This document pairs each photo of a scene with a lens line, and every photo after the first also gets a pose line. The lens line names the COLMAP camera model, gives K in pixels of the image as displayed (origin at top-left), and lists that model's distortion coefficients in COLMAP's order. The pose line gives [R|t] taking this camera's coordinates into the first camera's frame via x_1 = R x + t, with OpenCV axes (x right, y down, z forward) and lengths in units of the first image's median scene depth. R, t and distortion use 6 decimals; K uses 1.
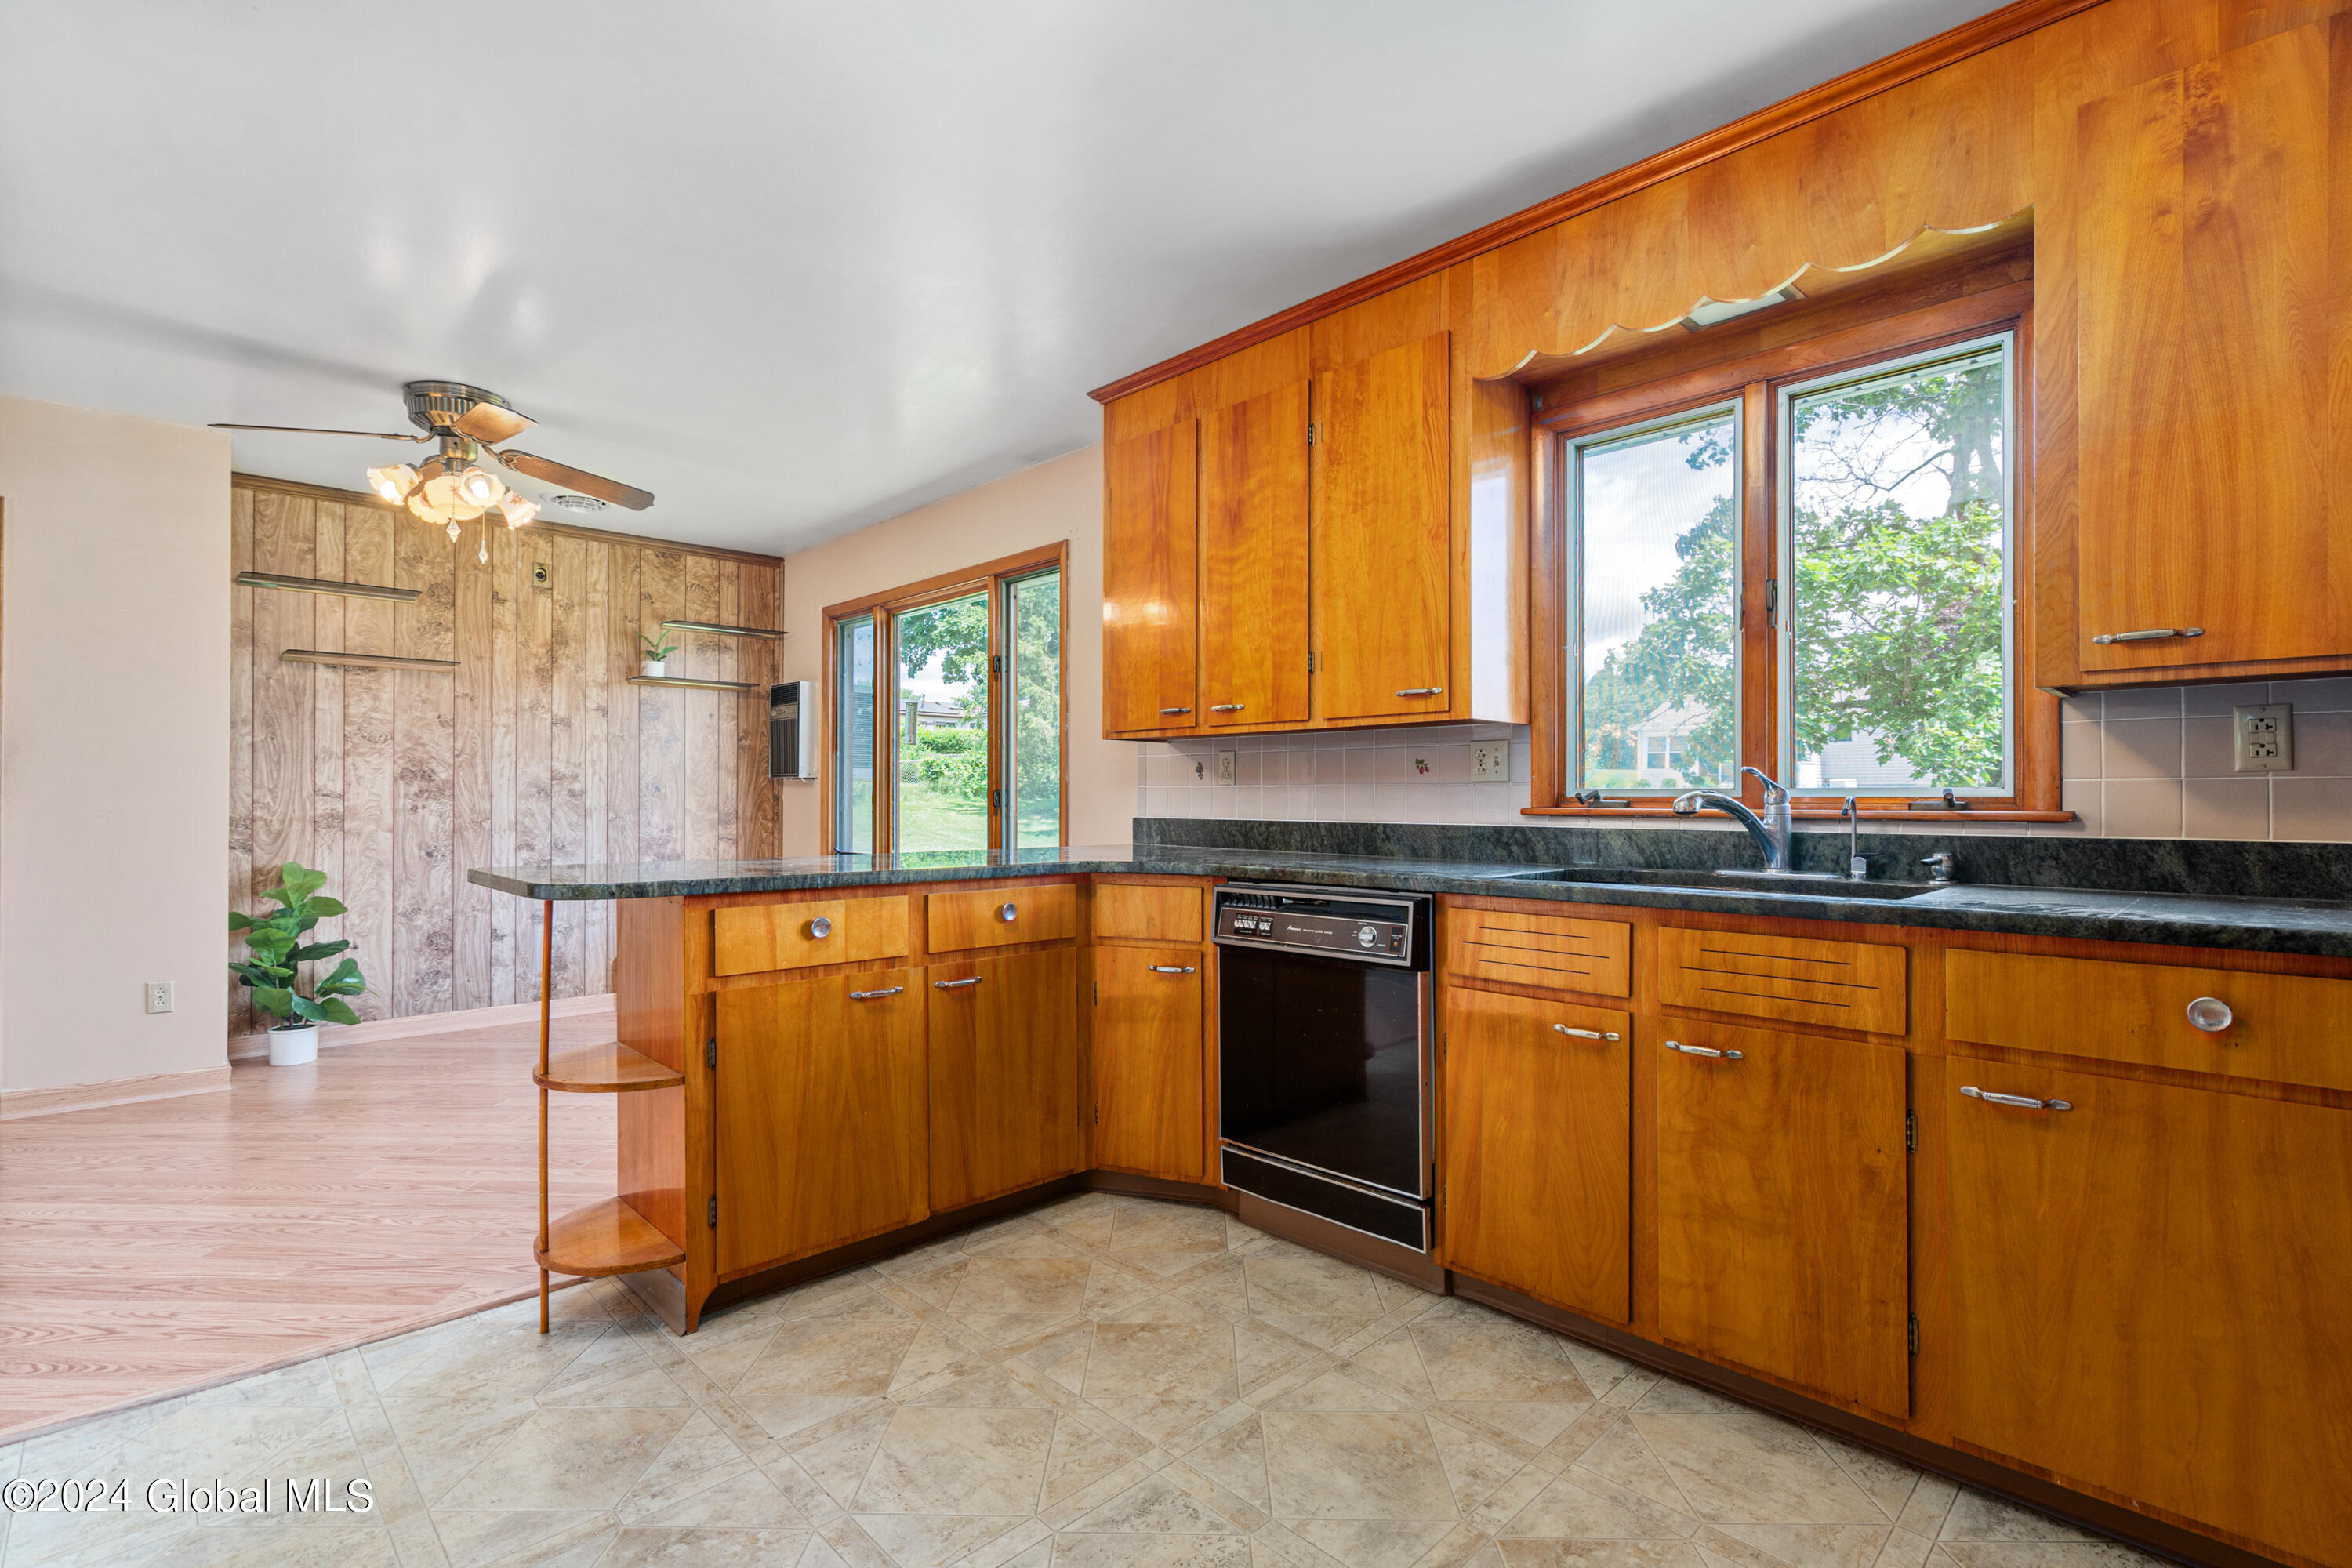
lens RADIAL K [[1079.6, 0, 1179.3], [0, 1079.6, 793.9], [0, 0, 1]] dist [-0.000849, 0.000011]
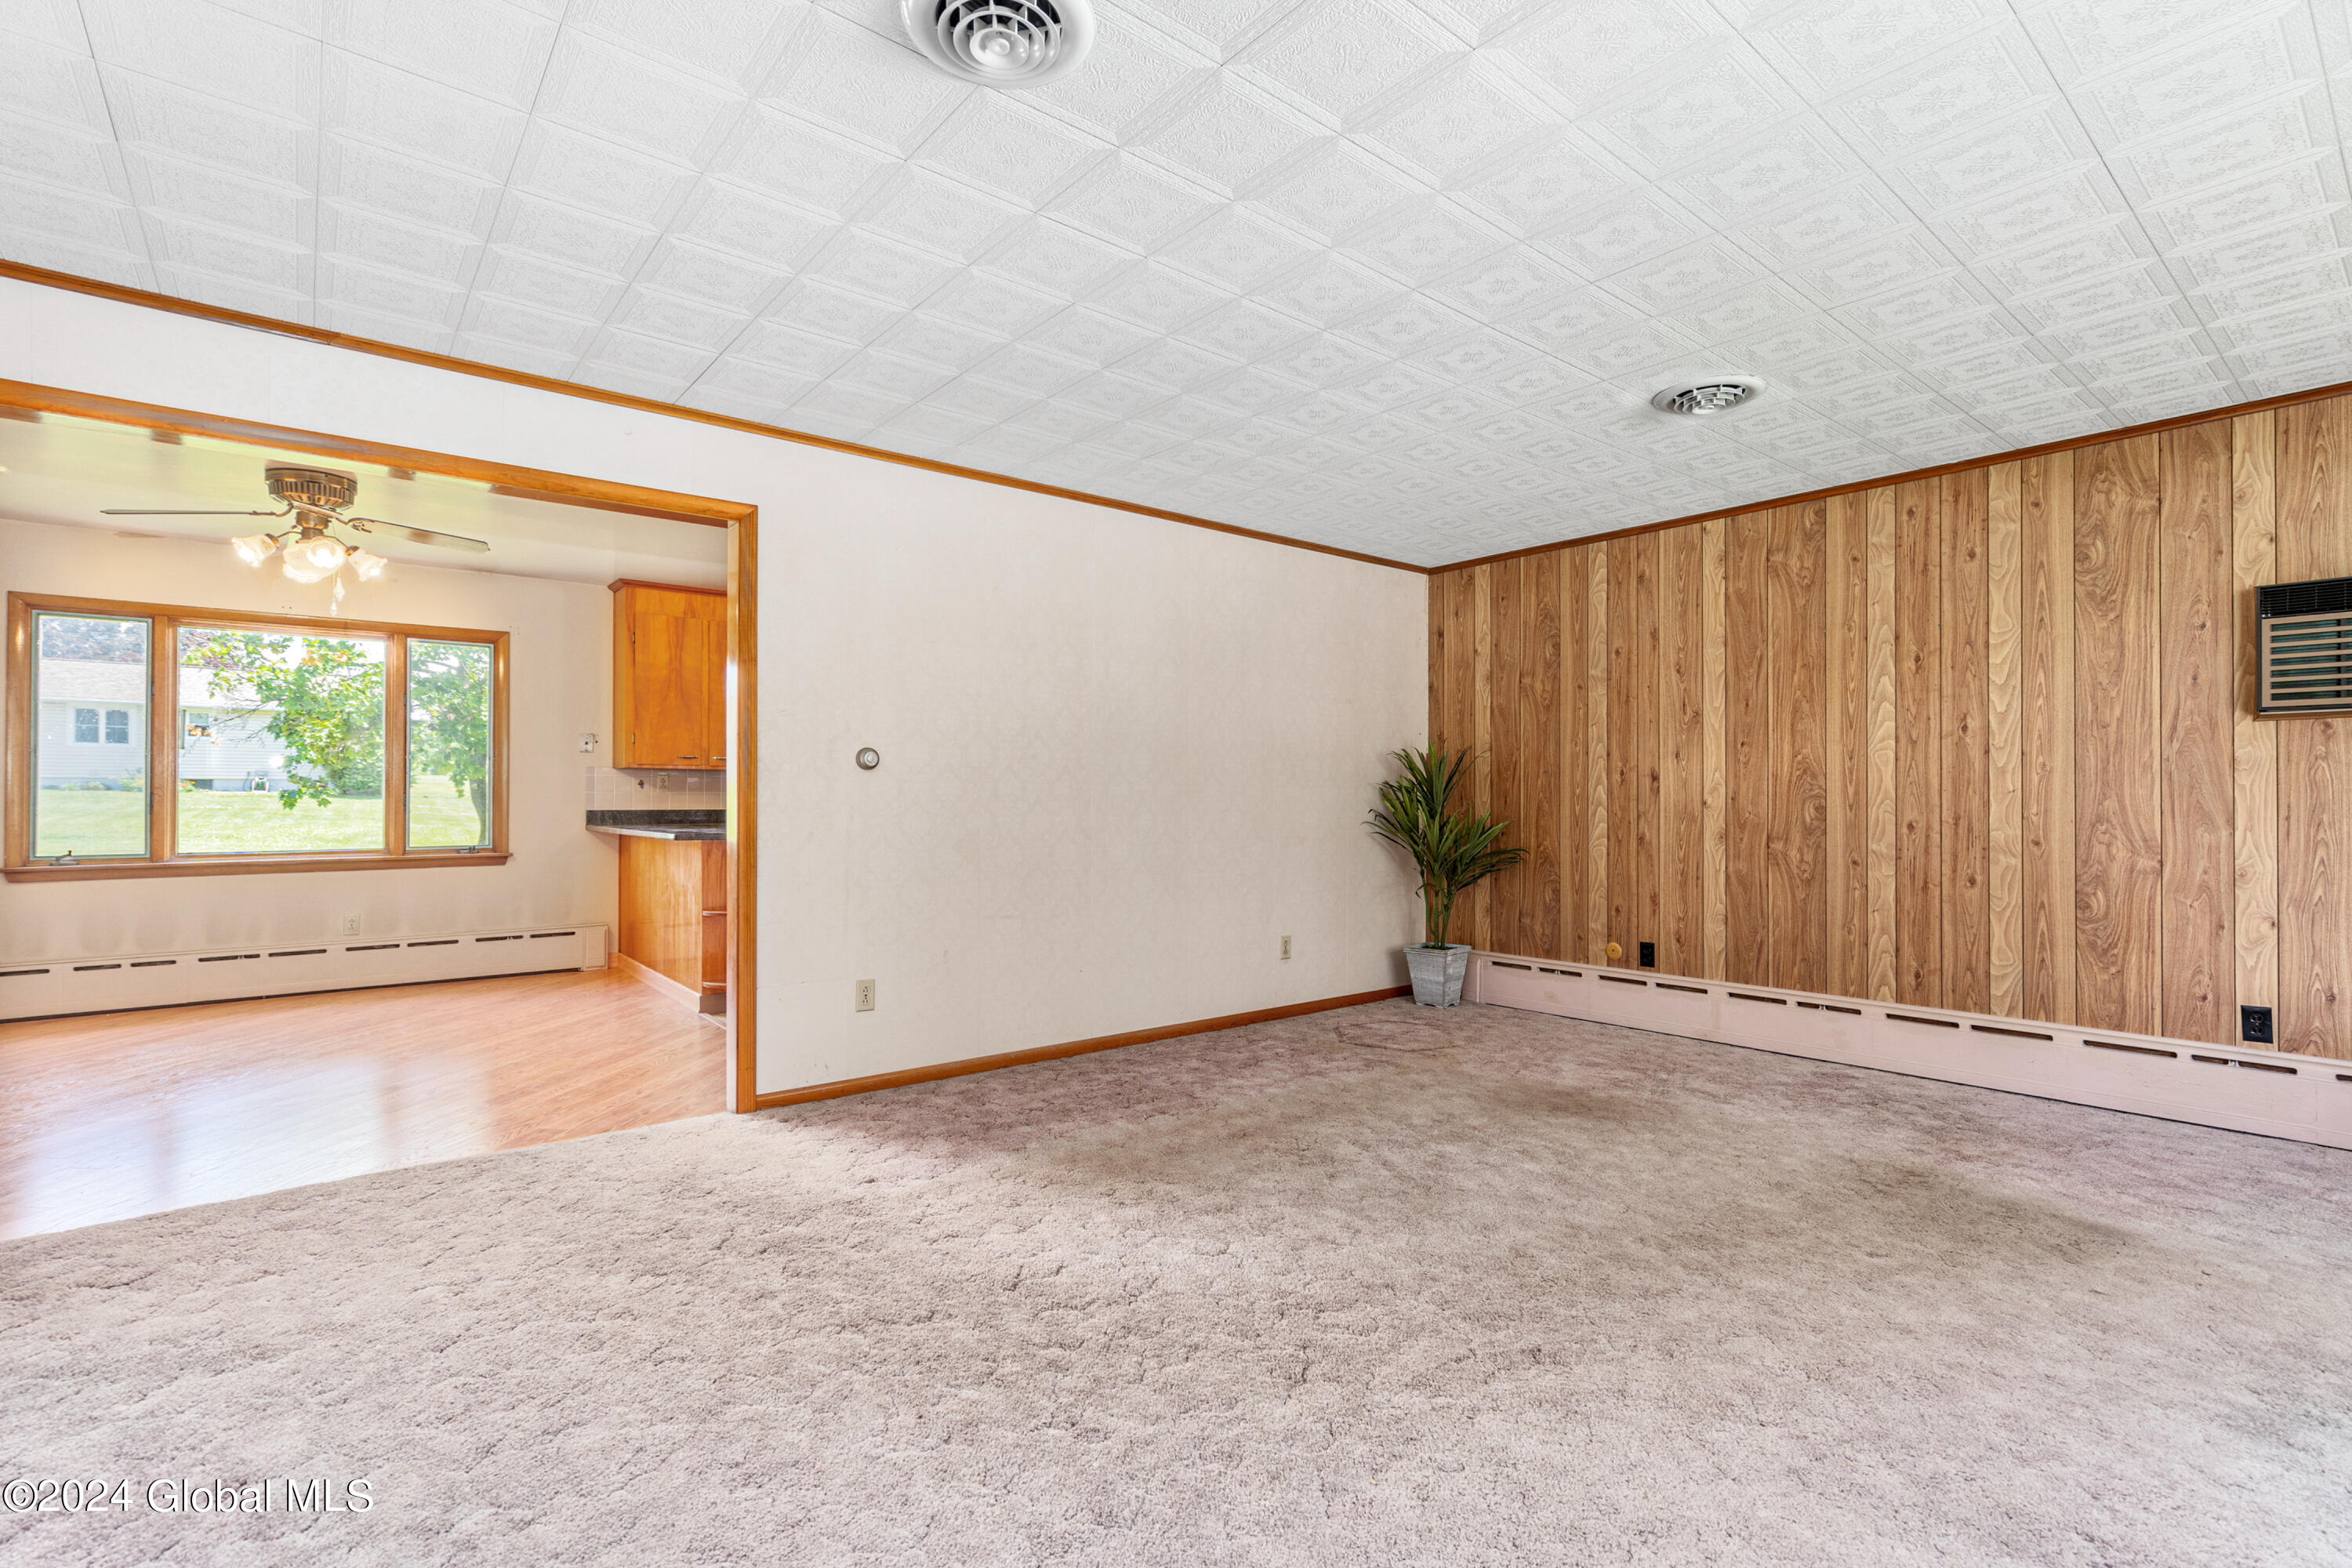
lens RADIAL K [[1059.1, 0, 1187.1], [0, 1059.1, 757.5], [0, 0, 1]] dist [-0.006651, 0.001456]
pose [[0.075739, 0.034313, 0.996537, -2.337800], [-0.004301, 0.999410, -0.034085, -0.012011], [-0.997118, -0.001704, 0.075842, -0.142781]]
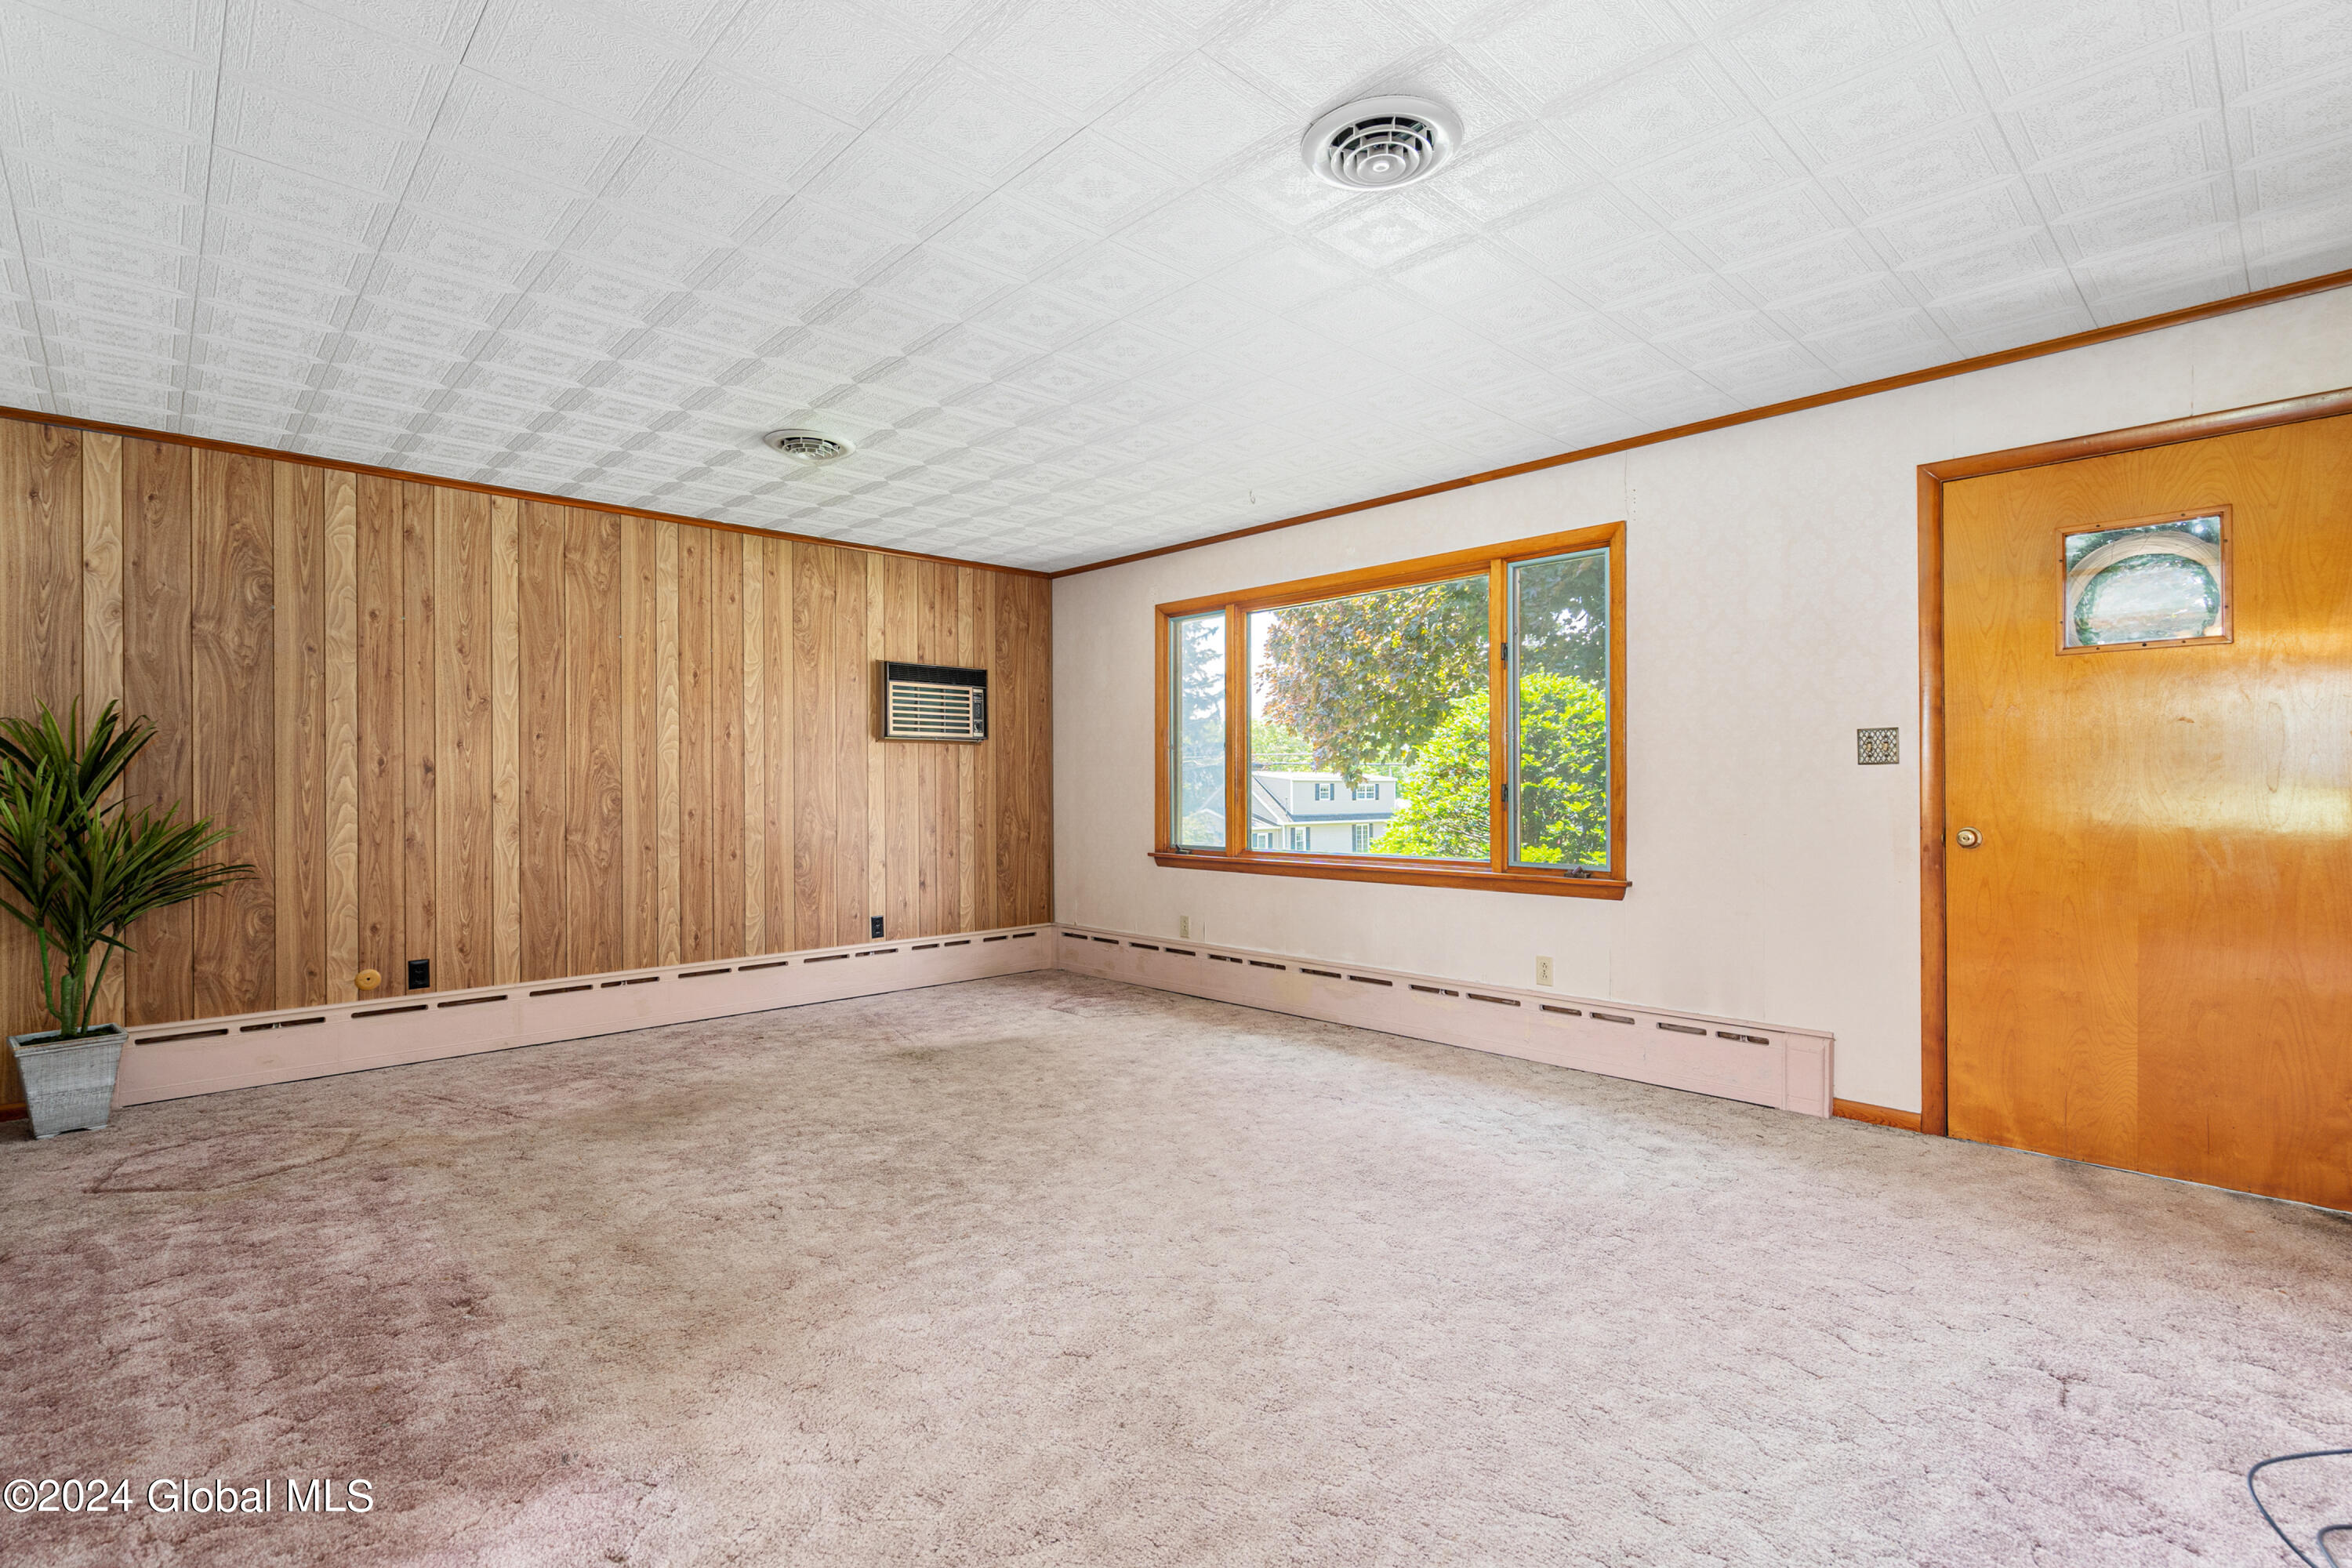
lens RADIAL K [[1084.5, 0, 1158.2], [0, 1084.5, 748.5], [0, 0, 1]] dist [-0.001869, 0.000848]
pose [[-0.999599, 0.003284, 0.028127, -1.608101], [0.002165, 0.999208, -0.039726, -0.006028], [-0.028235, -0.039649, -0.998815, 0.767715]]
